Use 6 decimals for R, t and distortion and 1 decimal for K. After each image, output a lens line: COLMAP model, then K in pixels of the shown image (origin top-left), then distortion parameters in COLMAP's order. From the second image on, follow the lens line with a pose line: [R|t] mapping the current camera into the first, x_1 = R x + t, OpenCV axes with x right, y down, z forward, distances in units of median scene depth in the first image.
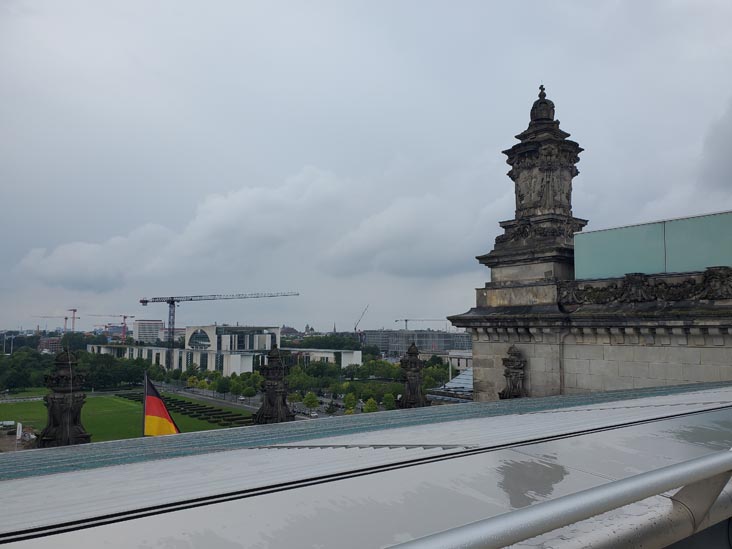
lens RADIAL K [[620.1, 0, 366.0], [0, 620.1, 274.5], [0, 0, 1]] dist [0.004930, -0.004174]
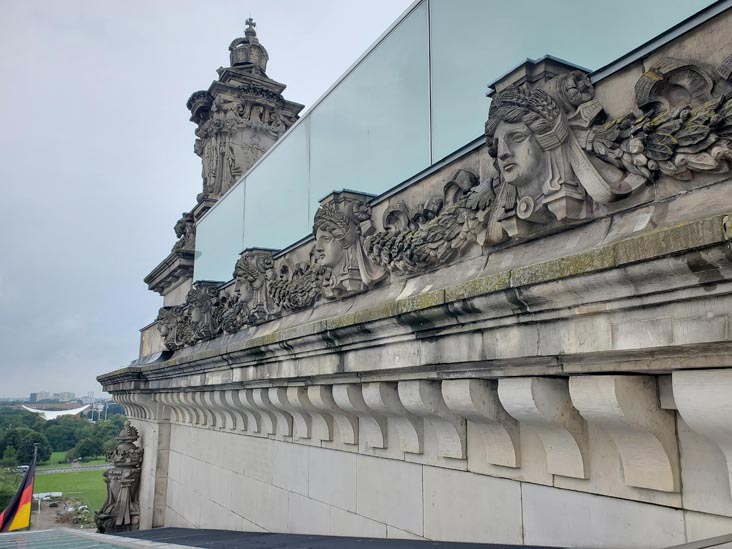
lens RADIAL K [[599.2, 0, 386.6], [0, 599.2, 276.3], [0, 0, 1]] dist [0.049493, -0.076137]
pose [[0.988650, -0.038763, -0.145148, 0.533238], [0.023385, 0.994070, -0.106193, 0.039556], [0.148404, 0.101594, 0.983695, 0.440706]]
